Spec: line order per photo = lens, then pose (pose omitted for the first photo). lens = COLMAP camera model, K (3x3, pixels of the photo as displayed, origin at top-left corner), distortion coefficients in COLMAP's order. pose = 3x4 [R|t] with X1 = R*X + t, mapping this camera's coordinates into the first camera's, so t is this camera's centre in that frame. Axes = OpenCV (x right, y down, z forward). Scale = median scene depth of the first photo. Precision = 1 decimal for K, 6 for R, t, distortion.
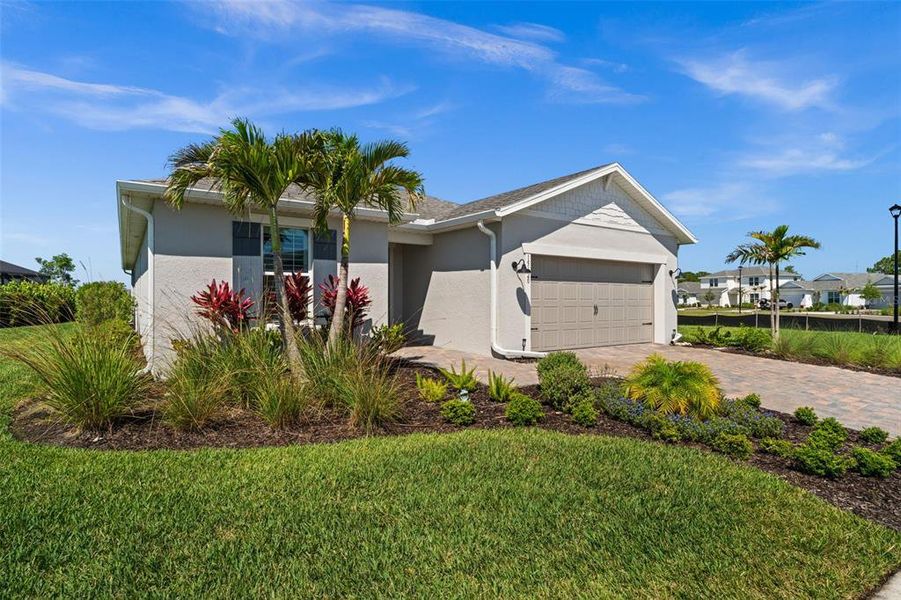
lens RADIAL K [[430.9, 0, 446.0], [0, 430.9, 301.4], [0, 0, 1]] dist [-0.002159, 0.000326]
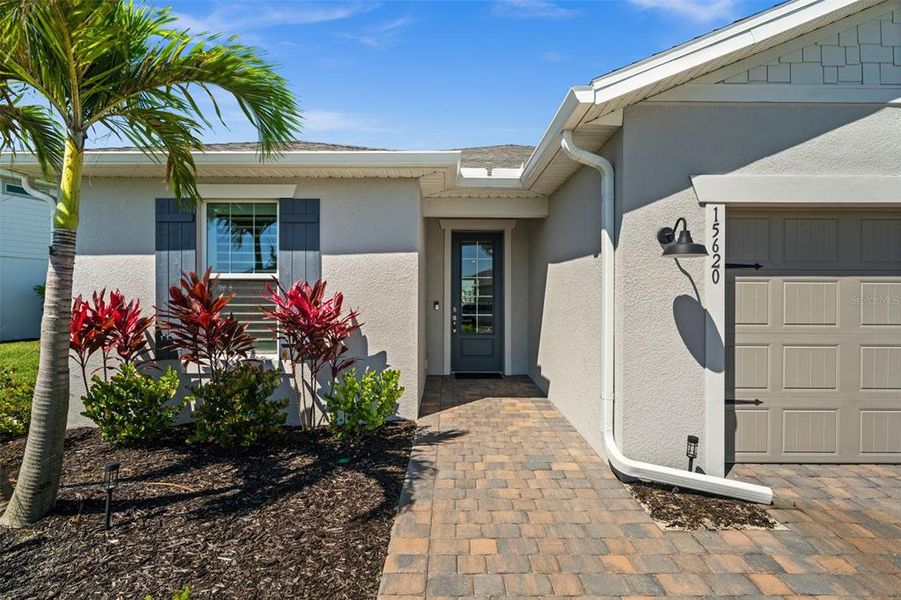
lens RADIAL K [[430.9, 0, 448.6], [0, 430.9, 299.1], [0, 0, 1]] dist [-0.002159, 0.000326]
pose [[0.832653, 0.001864, -0.553792, 0.208173], [-0.006109, 0.999964, -0.005819, -0.025645], [0.553761, 0.008228, 0.832635, 0.575185]]
